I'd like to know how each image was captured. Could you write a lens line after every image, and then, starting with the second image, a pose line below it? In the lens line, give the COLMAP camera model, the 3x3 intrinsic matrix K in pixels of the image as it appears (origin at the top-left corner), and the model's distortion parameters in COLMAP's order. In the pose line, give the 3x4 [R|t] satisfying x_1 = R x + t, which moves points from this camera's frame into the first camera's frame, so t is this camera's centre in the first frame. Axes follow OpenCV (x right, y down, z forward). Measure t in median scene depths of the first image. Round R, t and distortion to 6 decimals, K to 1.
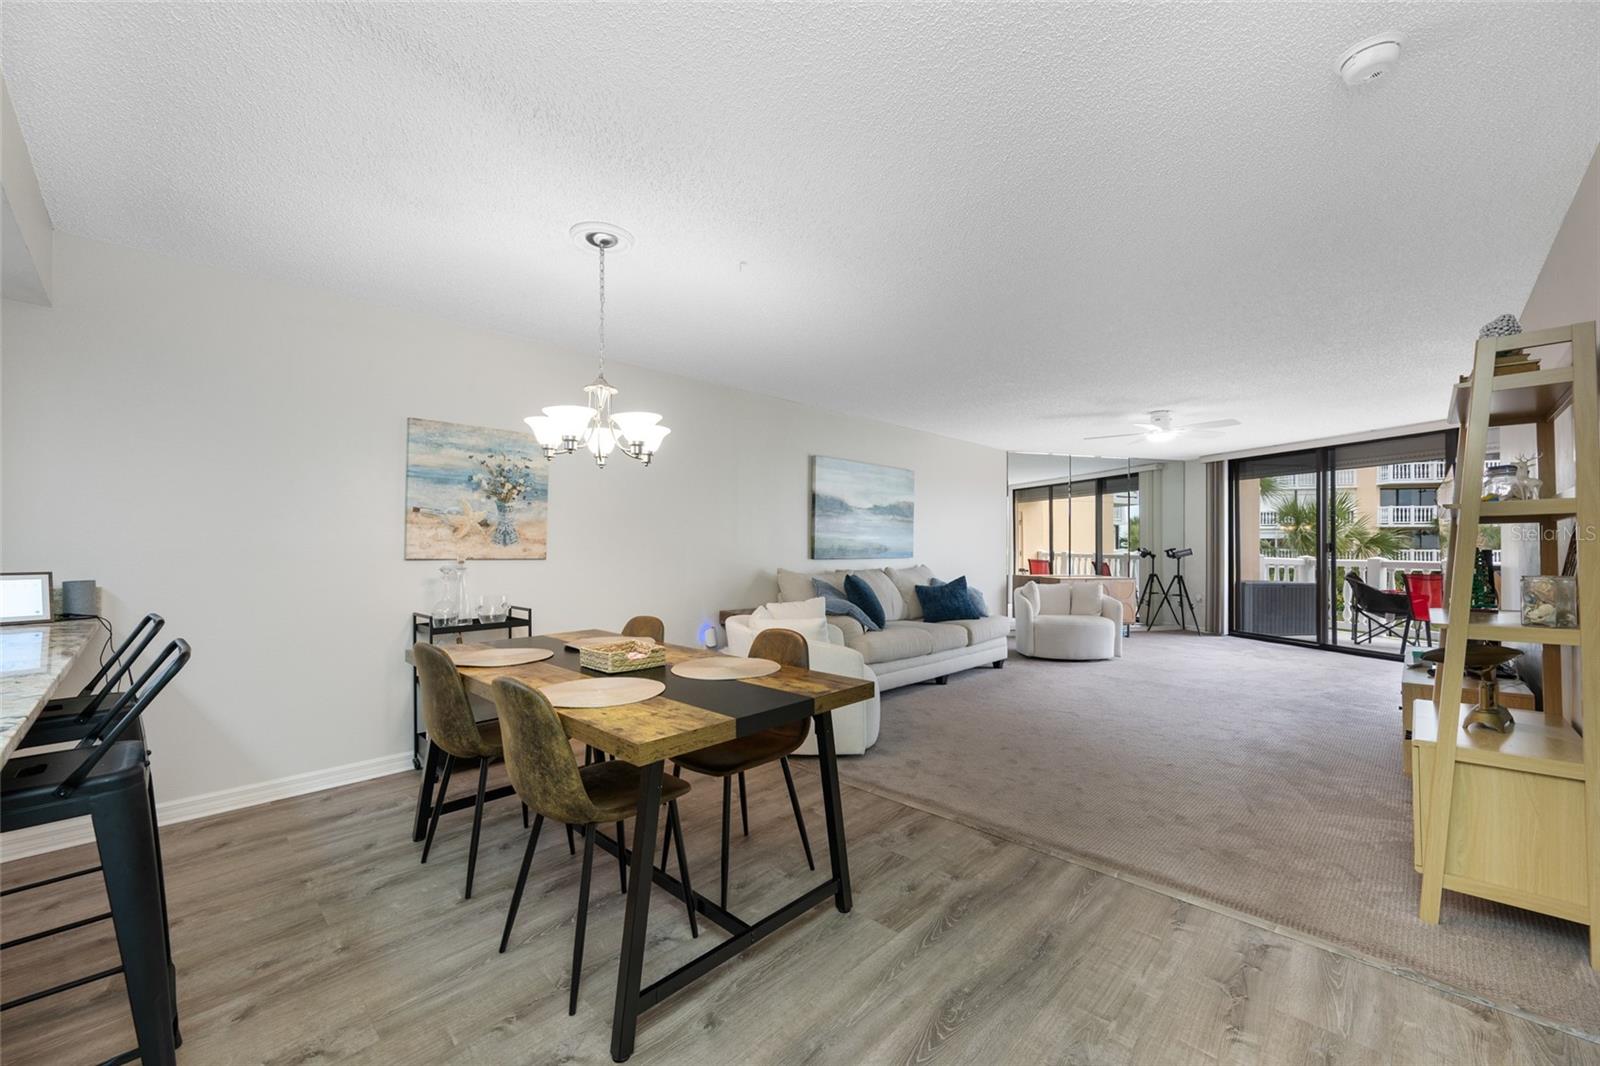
lens RADIAL K [[630.8, 0, 805.1], [0, 630.8, 532.0], [0, 0, 1]] dist [-0.000705, -0.000683]
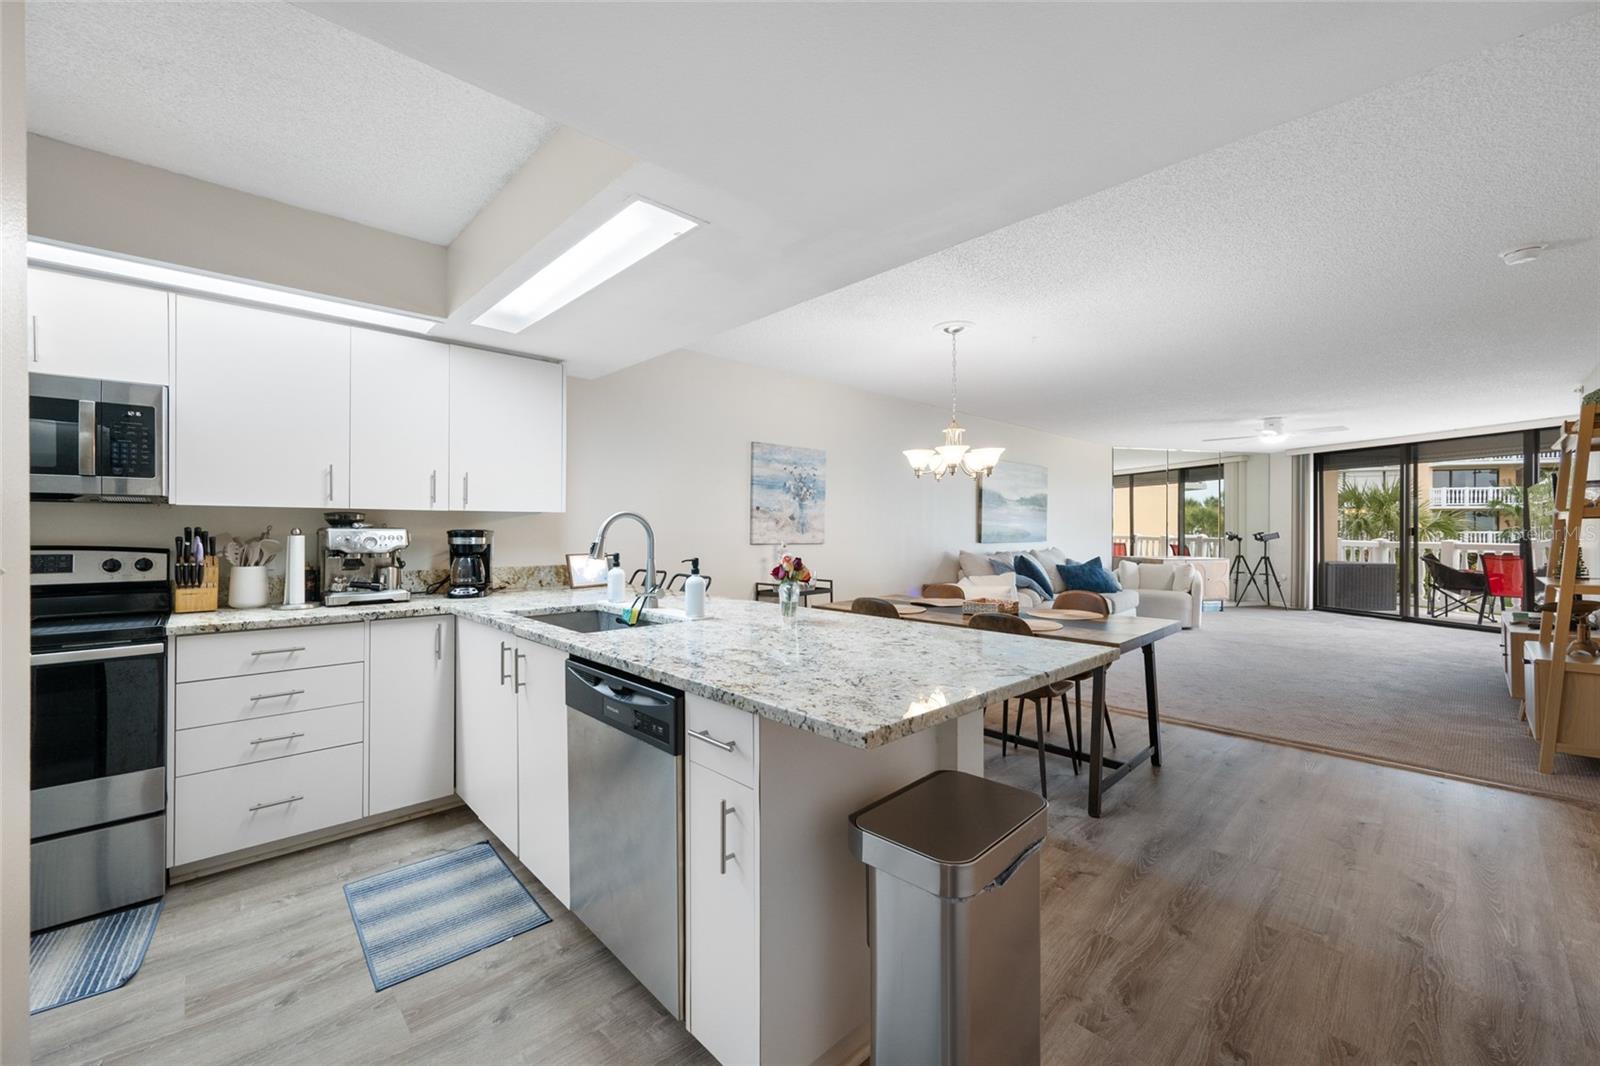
lens RADIAL K [[630.8, 0, 801.4], [0, 630.8, 522.0], [0, 0, 1]] dist [-0.000705, -0.000683]
pose [[0.999170, -0.003728, -0.040559, -0.239382], [0.004172, 0.999932, 0.010874, -0.010177], [0.040516, -0.011034, 0.999118, -0.191380]]
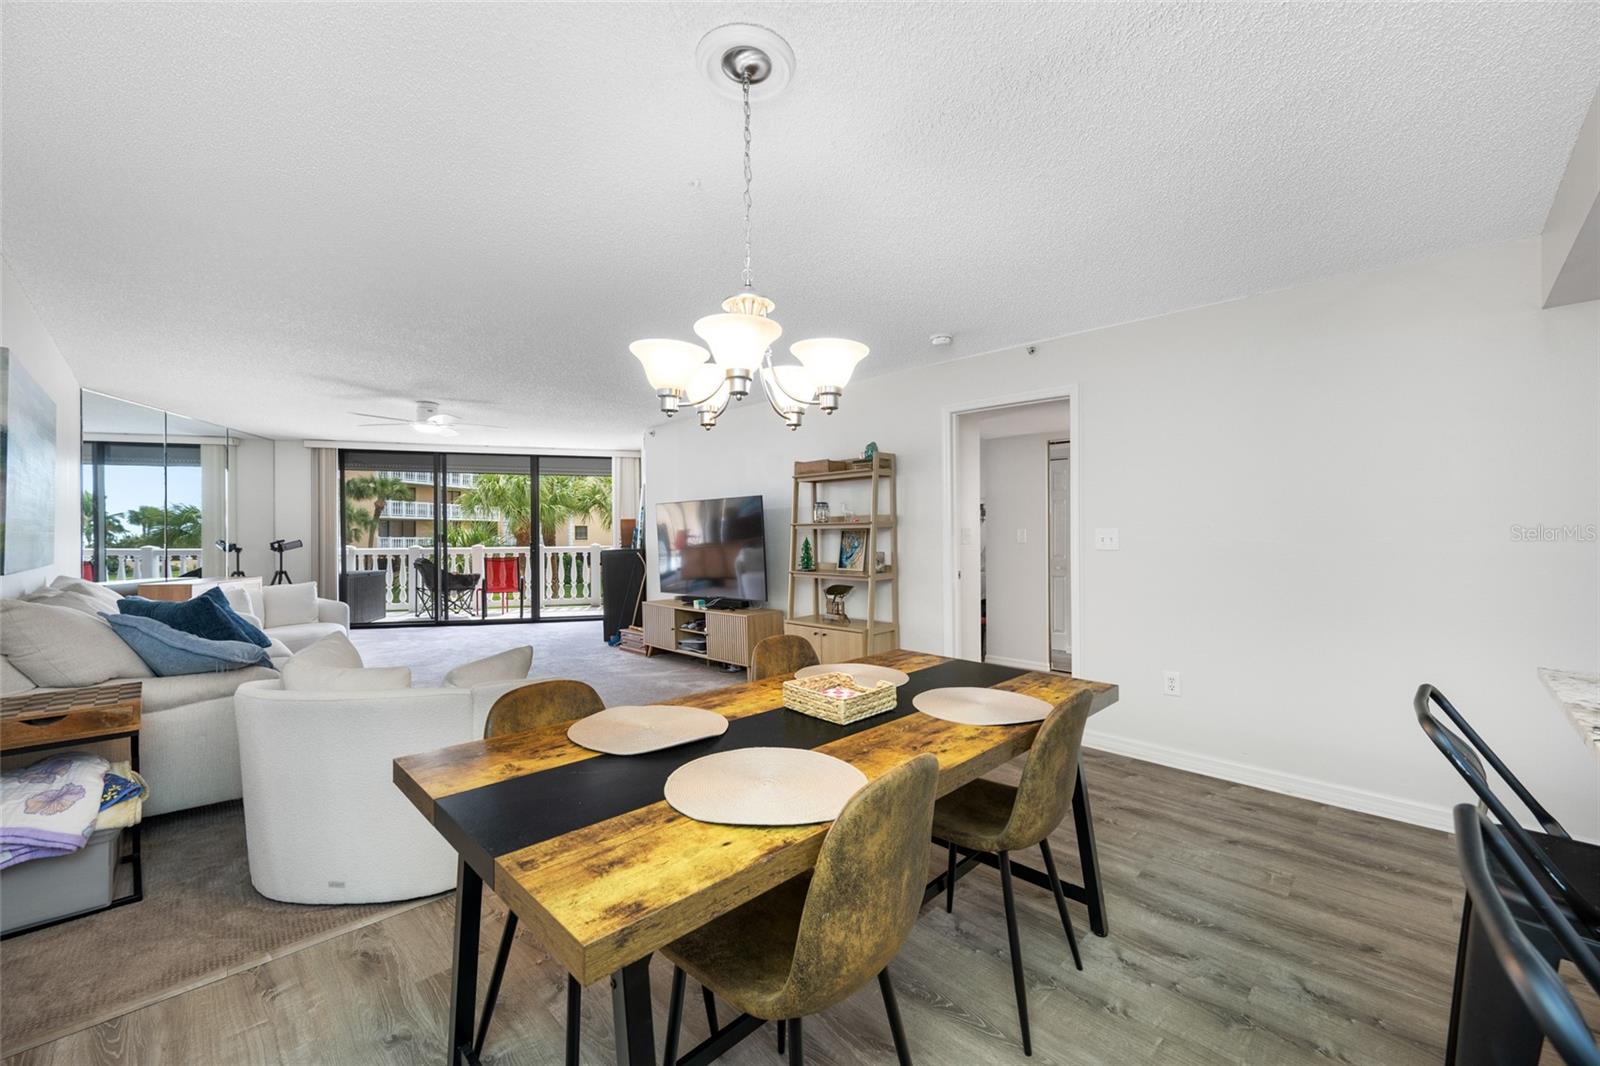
lens RADIAL K [[630.8, 0, 793.2], [0, 630.8, 537.3], [0, 0, 1]] dist [-0.000705, -0.000683]
pose [[0.006395, -0.007757, 0.999949, -0.369916], [-0.024853, 0.999660, 0.007914, -0.003581], [-0.999671, -0.024902, 0.006200, 0.375564]]
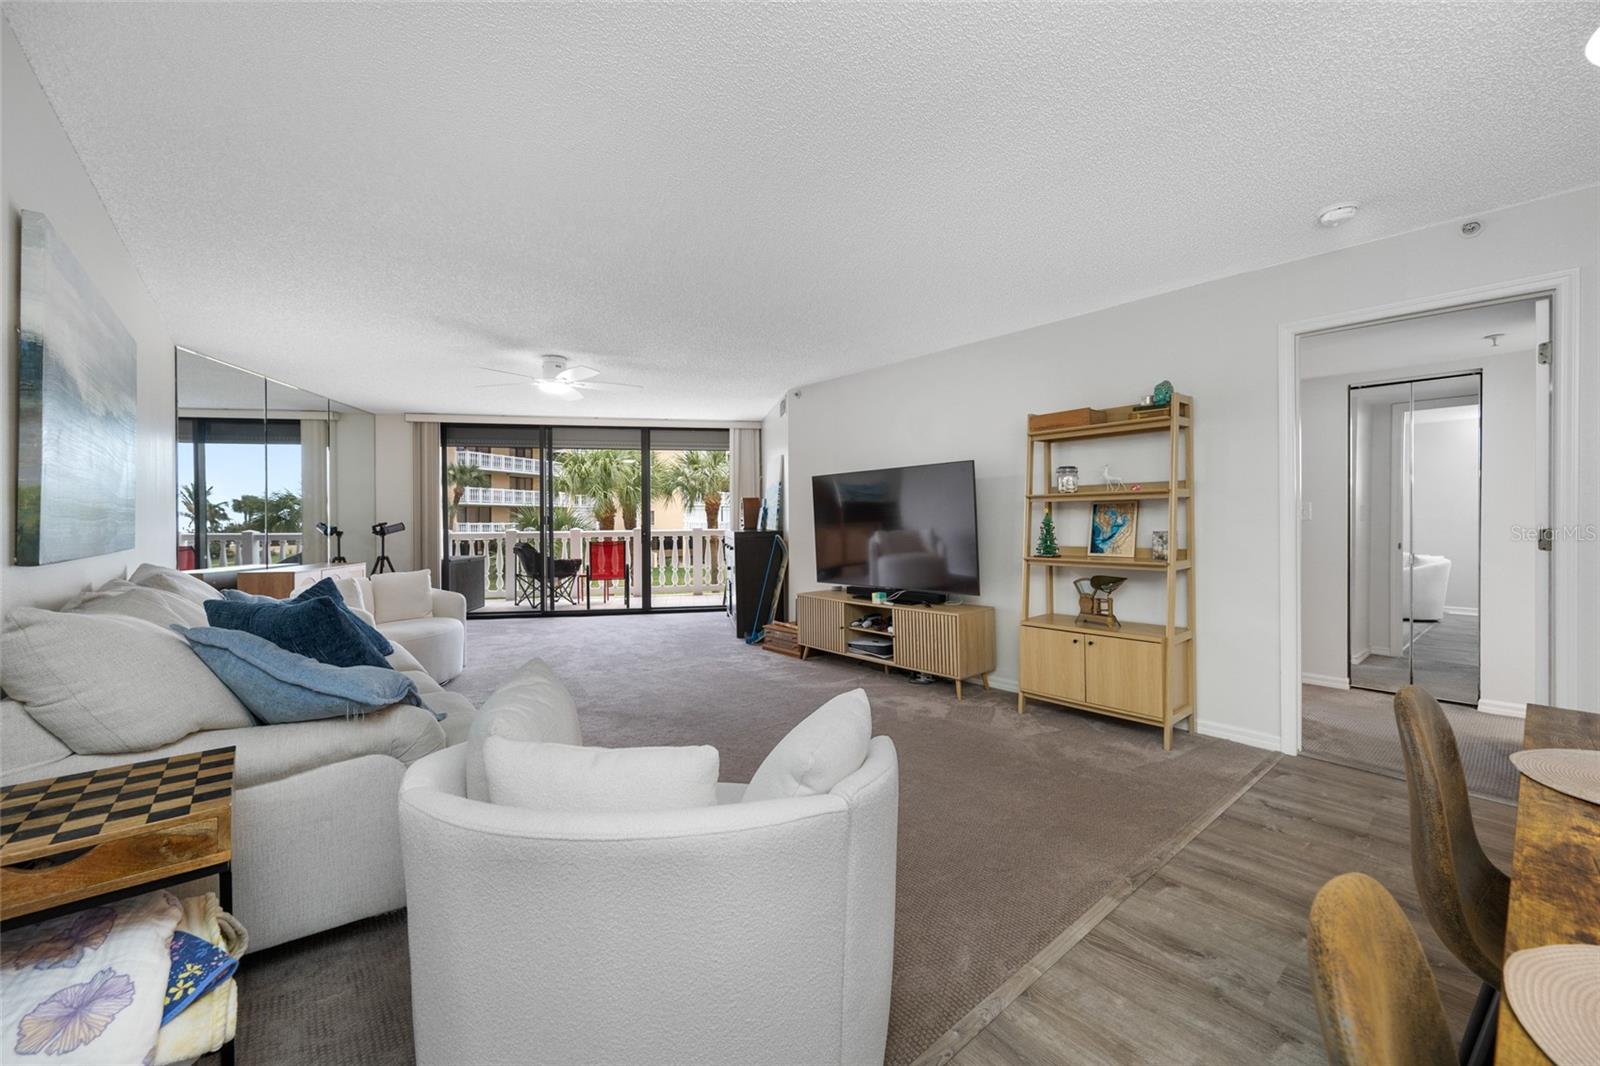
lens RADIAL K [[630.8, 0, 795.5], [0, 630.8, 524.8], [0, 0, 1]] dist [-0.000705, -0.000683]
pose [[0.089596, -0.012519, 0.995899, -0.209630], [-0.019329, 0.999711, 0.014306, 0.009040], [-0.995791, -0.020531, 0.089328, 0.539624]]
